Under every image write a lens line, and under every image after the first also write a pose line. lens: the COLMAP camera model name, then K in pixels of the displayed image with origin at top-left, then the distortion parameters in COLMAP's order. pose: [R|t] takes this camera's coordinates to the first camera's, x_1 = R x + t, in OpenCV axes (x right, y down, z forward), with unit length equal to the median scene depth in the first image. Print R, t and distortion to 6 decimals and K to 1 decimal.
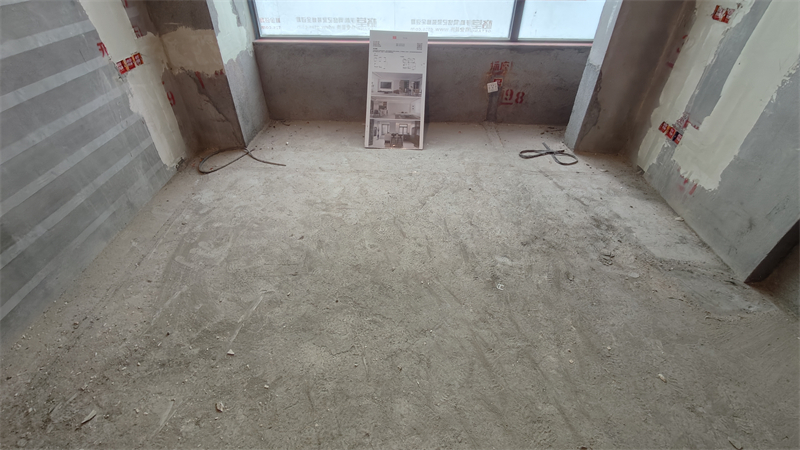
lens RADIAL K [[366.8, 0, 400.0], [0, 366.8, 230.7], [0, 0, 1]] dist [-0.002649, 0.001754]
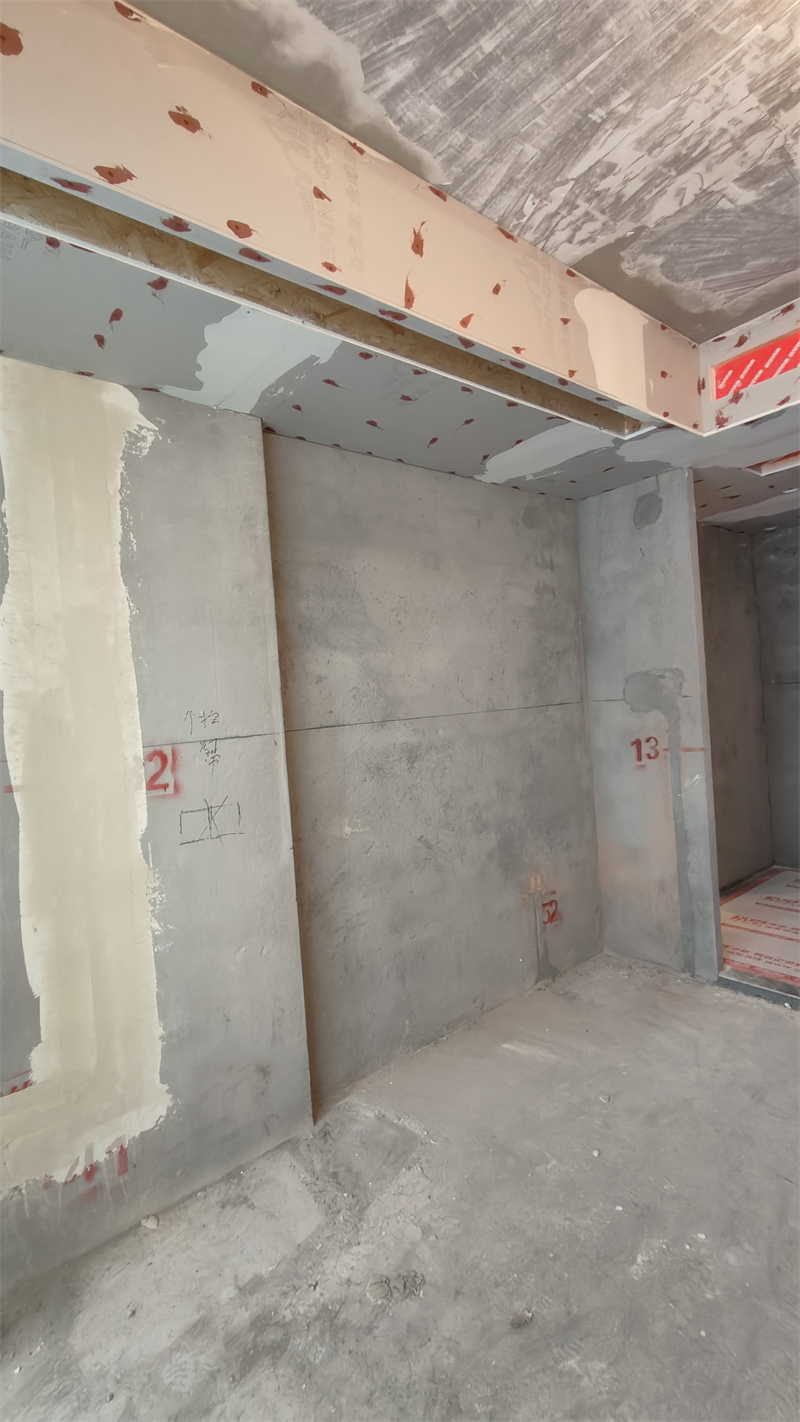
lens RADIAL K [[652.0, 0, 393.1], [0, 652.0, 710.5], [0, 0, 1]] dist [-0.002649, 0.001754]
pose [[-0.640628, 0.023716, 0.767485, -0.028973], [0.535097, 0.730638, 0.424074, -0.719194], [-0.550697, 0.682353, -0.480757, 0.887725]]
